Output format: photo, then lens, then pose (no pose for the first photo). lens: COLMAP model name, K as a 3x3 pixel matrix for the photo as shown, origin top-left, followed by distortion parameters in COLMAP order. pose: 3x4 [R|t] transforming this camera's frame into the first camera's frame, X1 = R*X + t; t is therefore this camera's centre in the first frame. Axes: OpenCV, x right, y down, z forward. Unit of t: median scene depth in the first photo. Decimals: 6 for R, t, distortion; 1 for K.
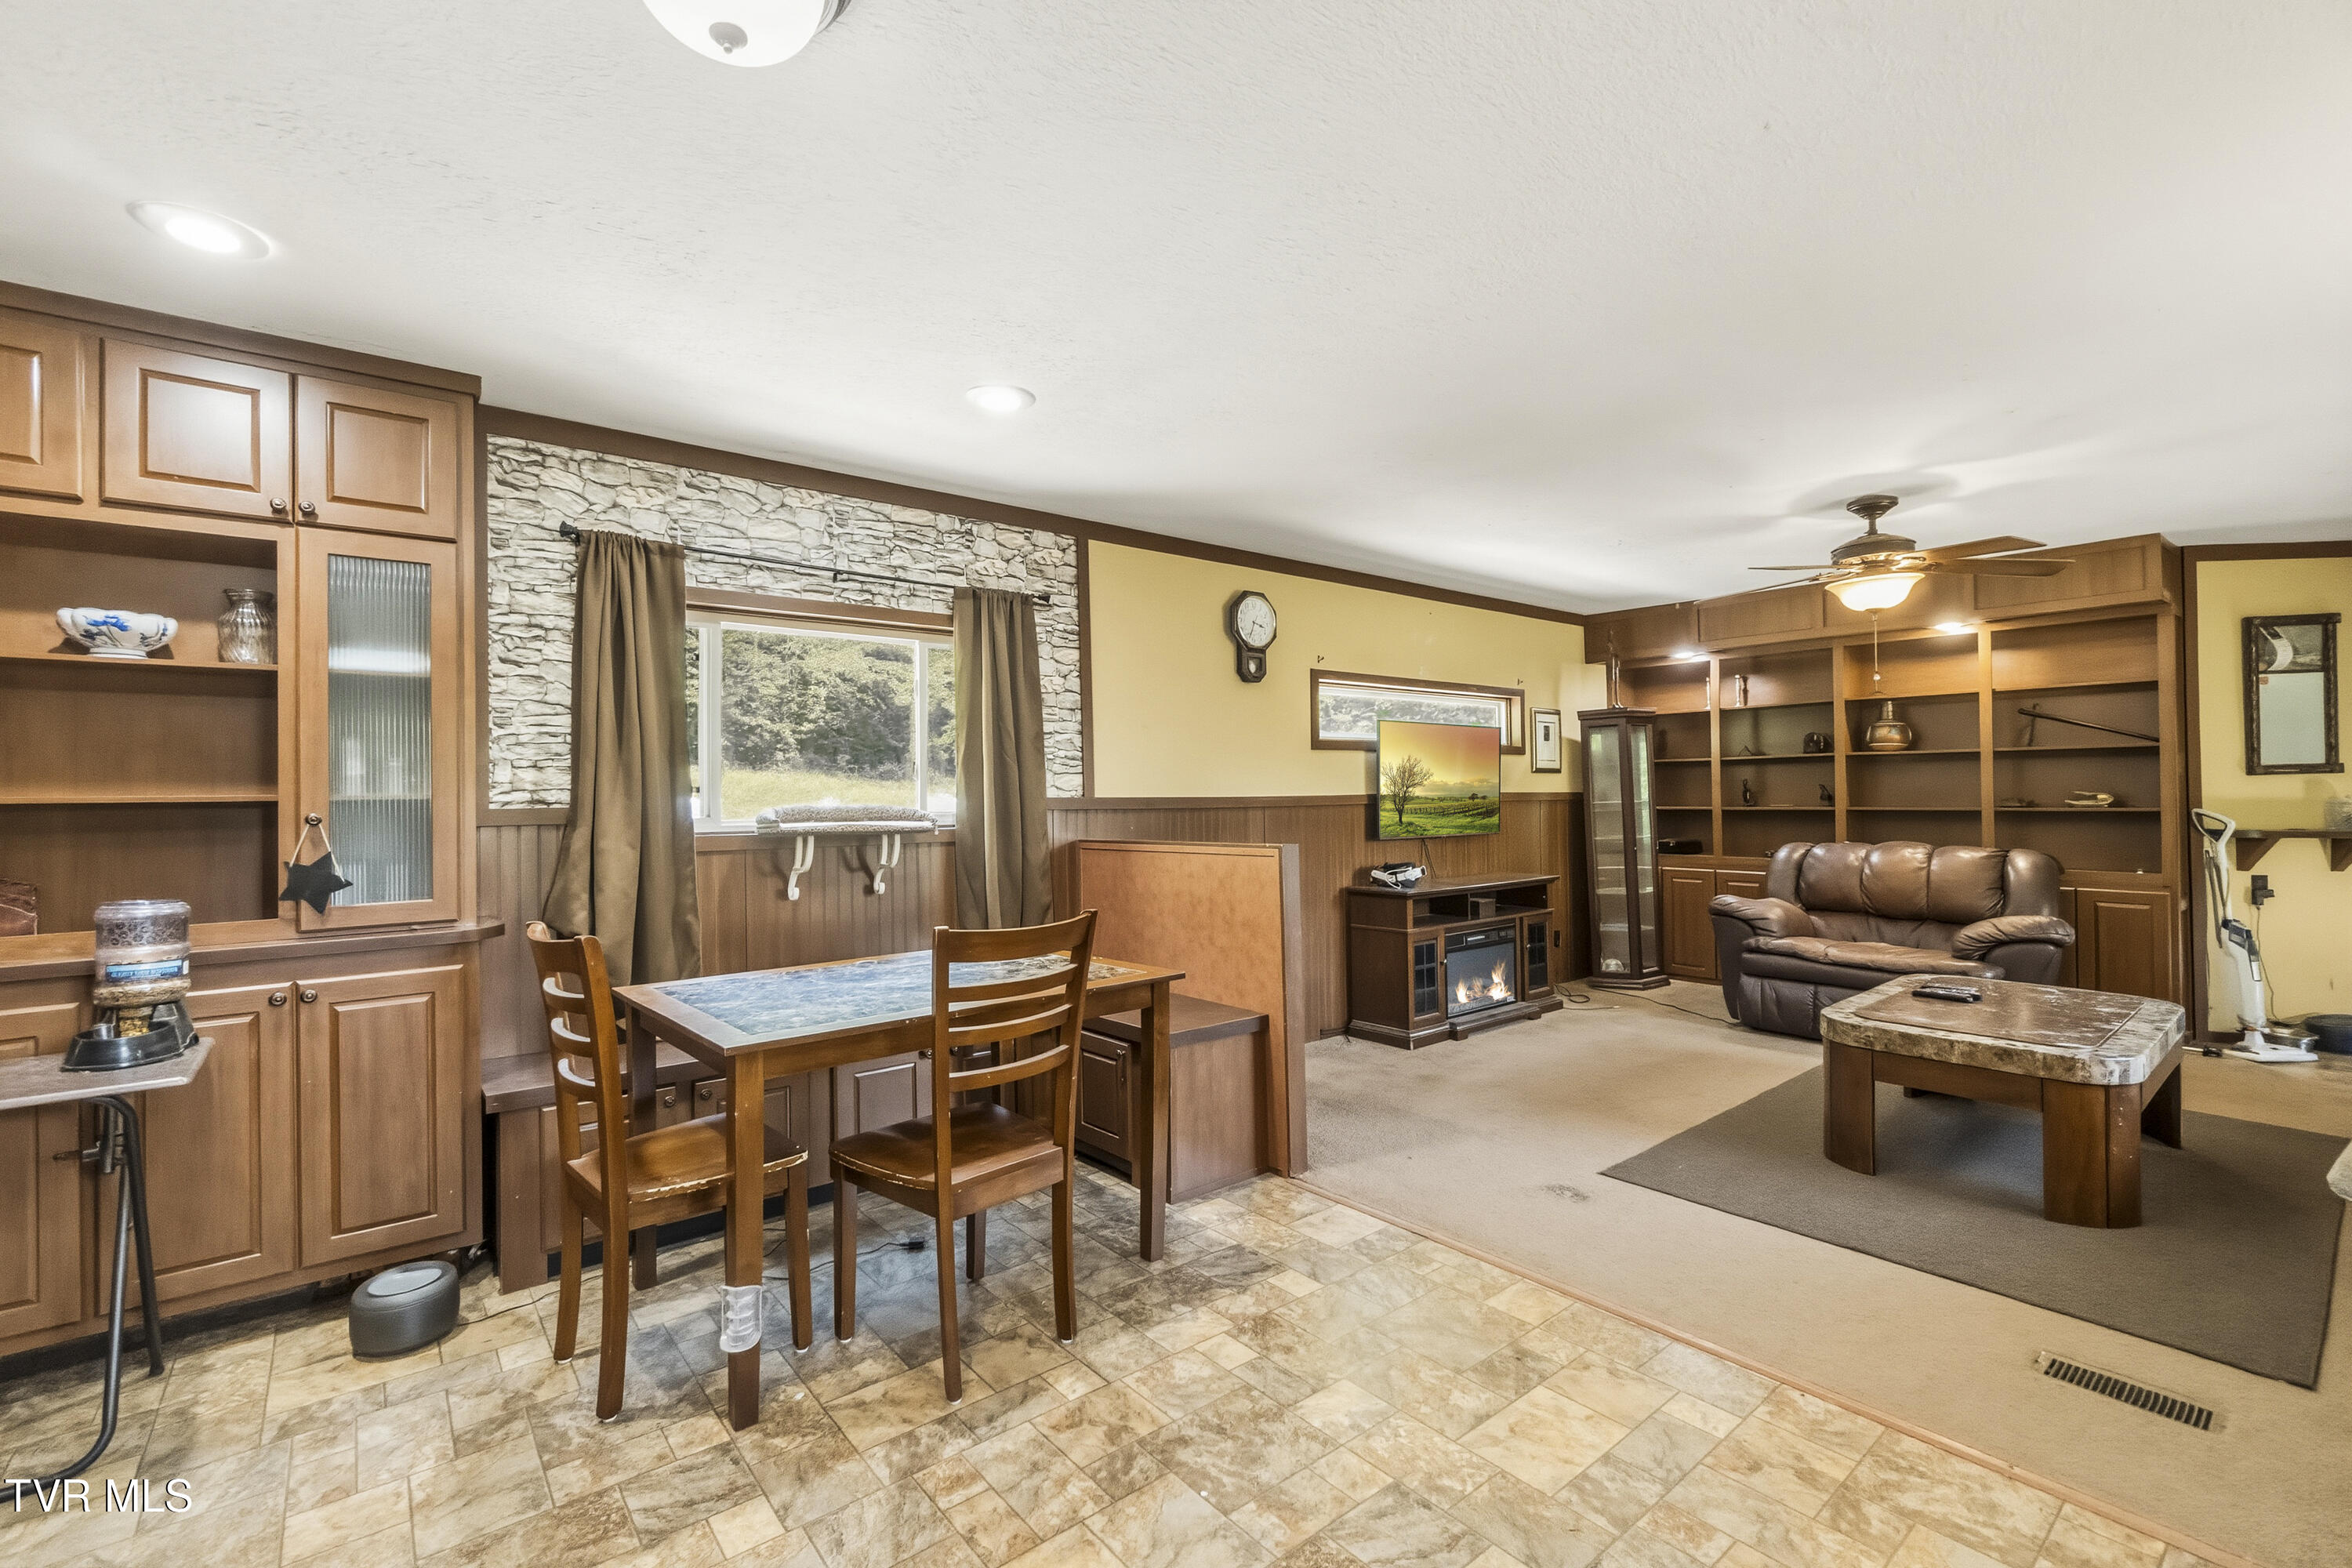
lens RADIAL K [[1019.9, 0, 1165.2], [0, 1019.9, 779.5], [0, 0, 1]] dist [-0.008618, 0.004330]
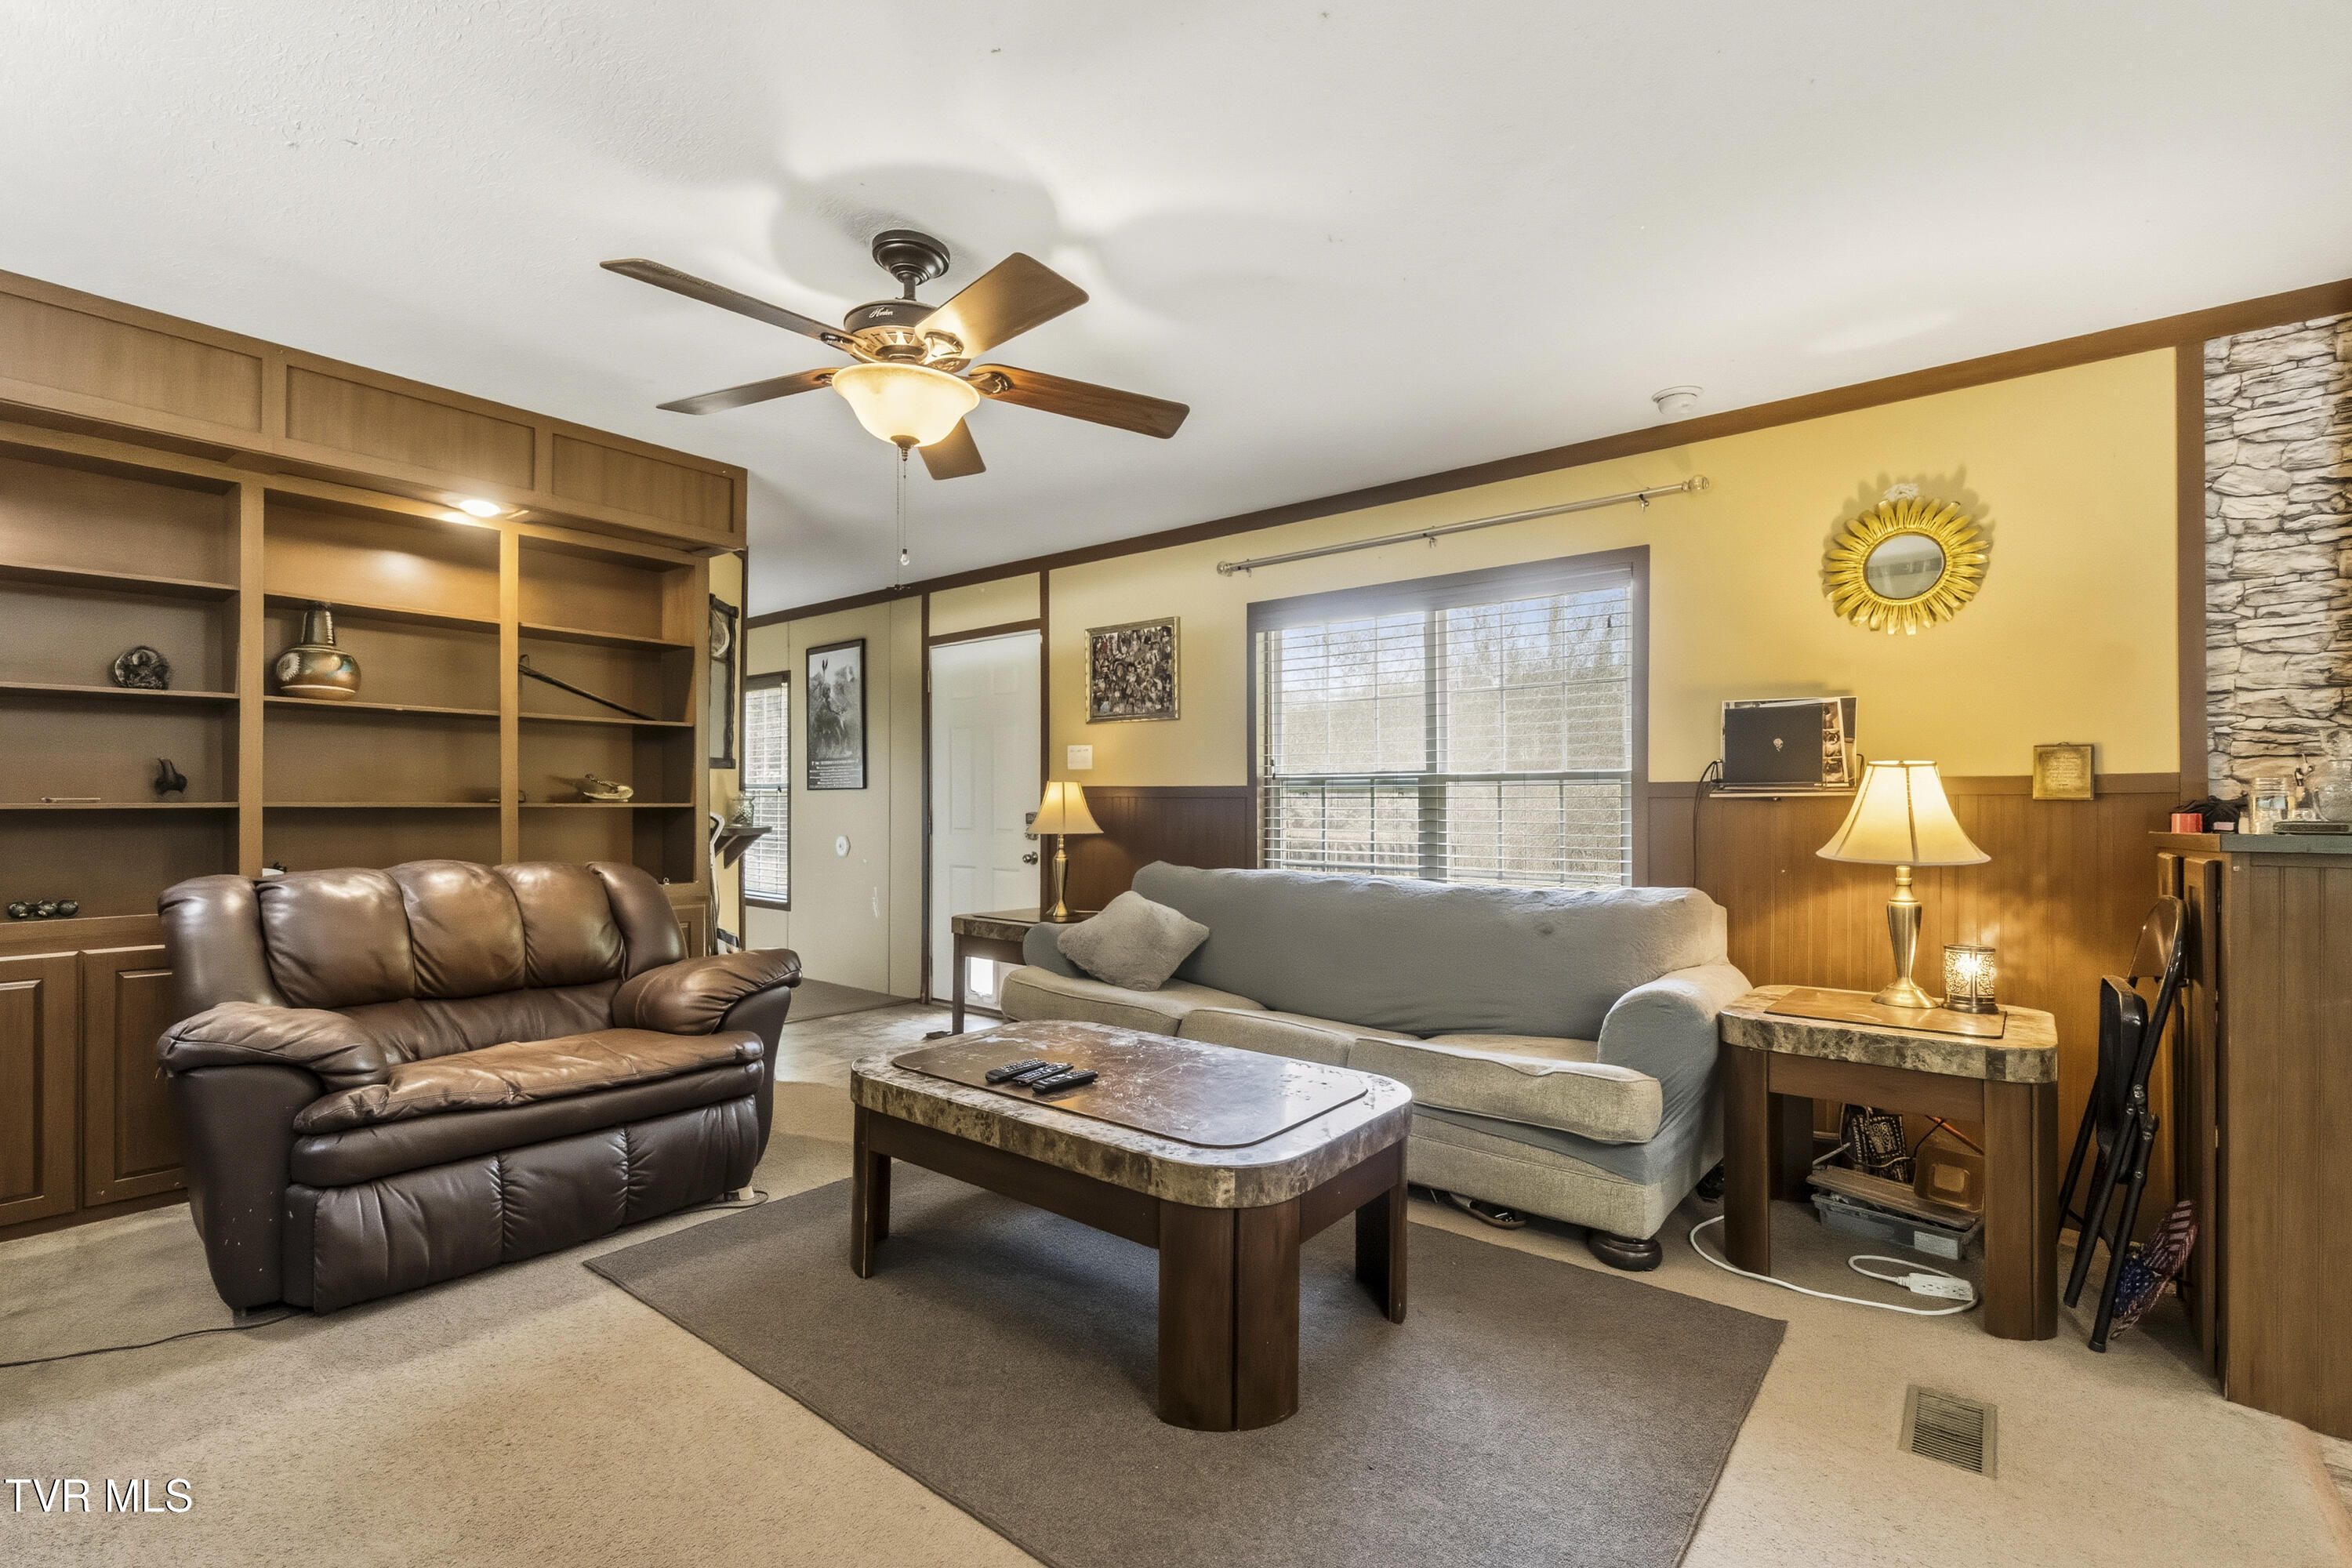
lens RADIAL K [[1019.9, 0, 1153.2], [0, 1019.9, 798.0], [0, 0, 1]] dist [-0.008618, 0.004330]
pose [[-0.201120, 0.015210, 0.979449, 0.118860], [-0.012889, 0.999752, -0.018172, 0.043333], [-0.979482, -0.016279, -0.200874, 1.013584]]
